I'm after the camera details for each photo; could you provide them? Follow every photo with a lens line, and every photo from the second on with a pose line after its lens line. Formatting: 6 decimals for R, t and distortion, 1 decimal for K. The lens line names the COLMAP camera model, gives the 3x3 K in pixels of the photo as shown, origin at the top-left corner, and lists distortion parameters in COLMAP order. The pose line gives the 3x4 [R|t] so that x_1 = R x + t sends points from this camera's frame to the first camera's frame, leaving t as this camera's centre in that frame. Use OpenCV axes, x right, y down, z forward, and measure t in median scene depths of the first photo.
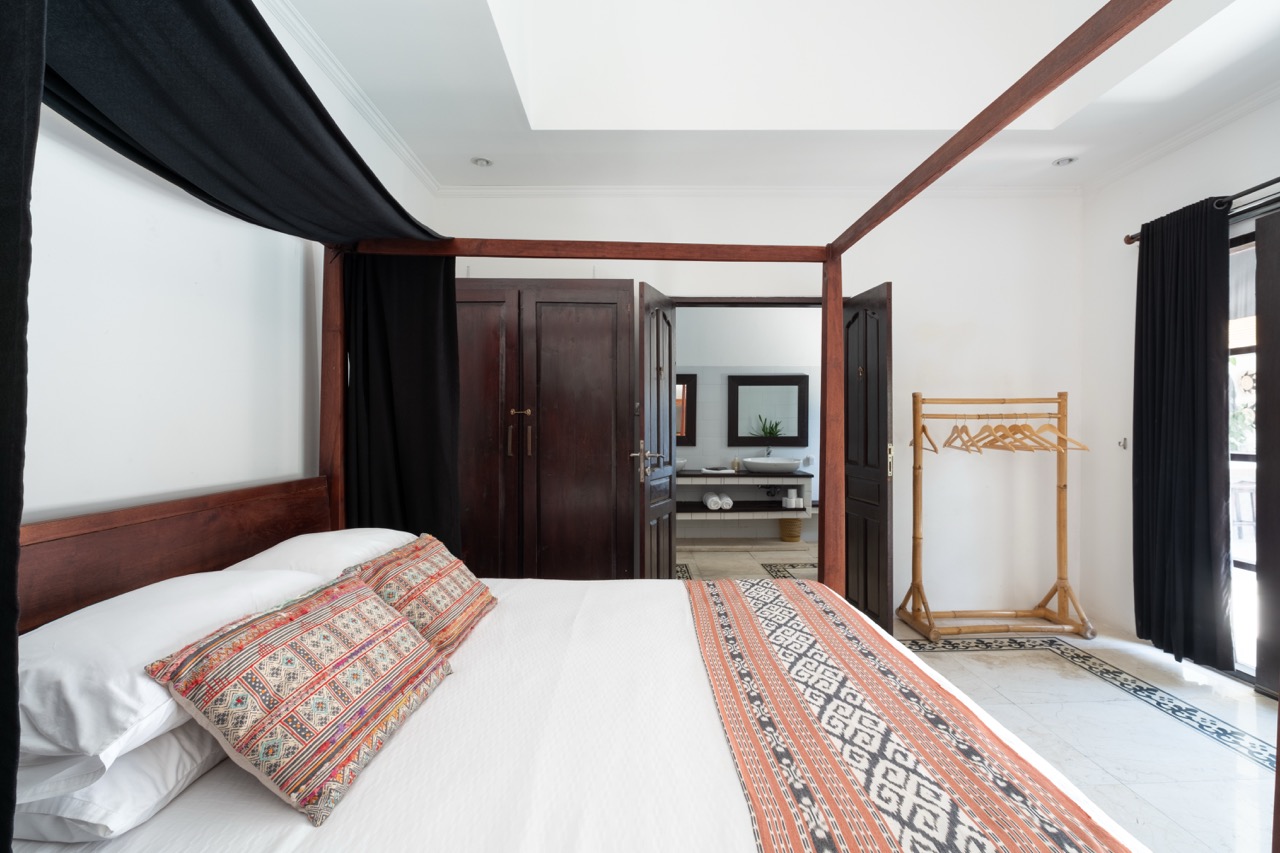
lens RADIAL K [[566.6, 0, 647.3], [0, 566.6, 434.1], [0, 0, 1]] dist [-0.000483, -0.000453]
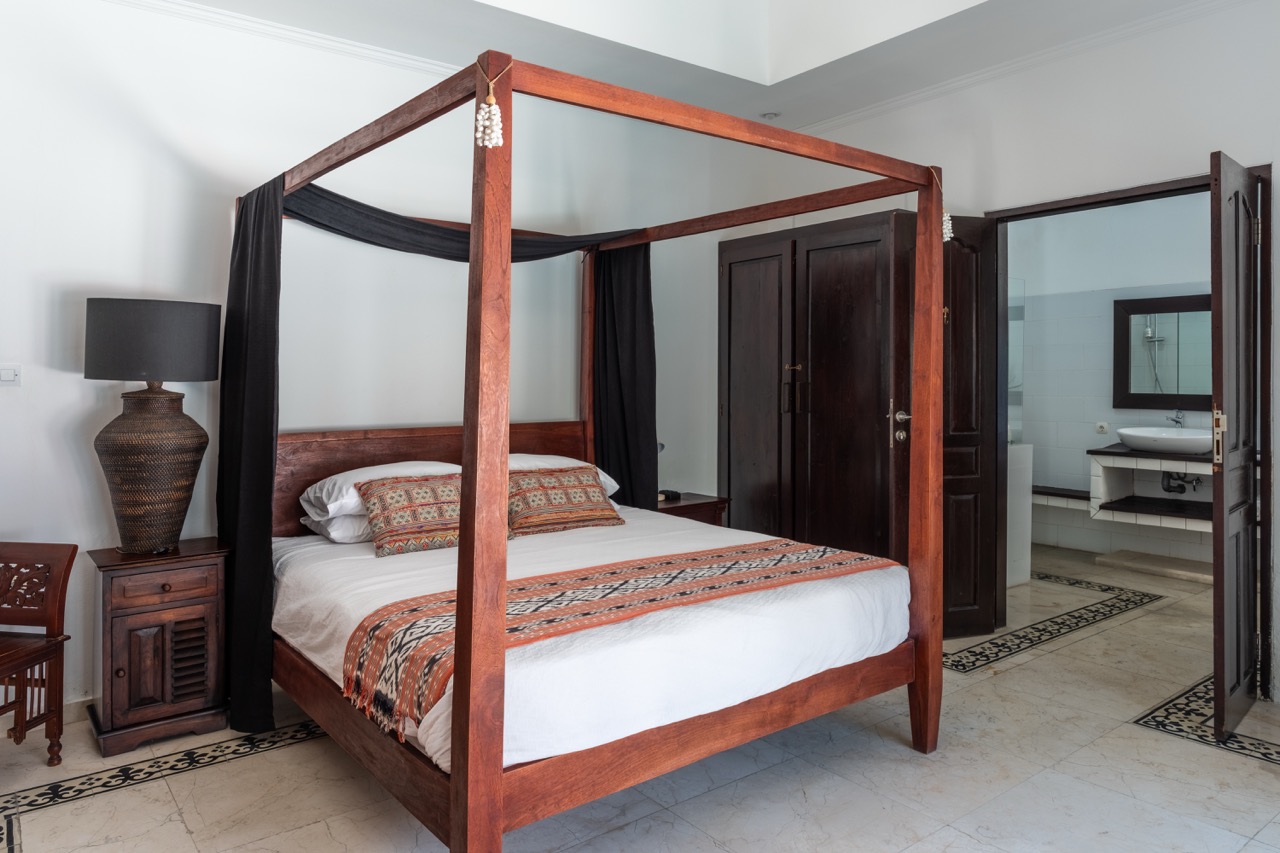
lens RADIAL K [[854.7, 0, 643.3], [0, 854.7, 367.3], [0, 0, 1]] dist [-0.030433, -0.000869]
pose [[0.594839, -0.014269, -0.803719, 1.128142], [-0.004273, 0.999772, -0.020912, -0.010682], [0.803834, 0.015873, 0.594642, -0.085499]]
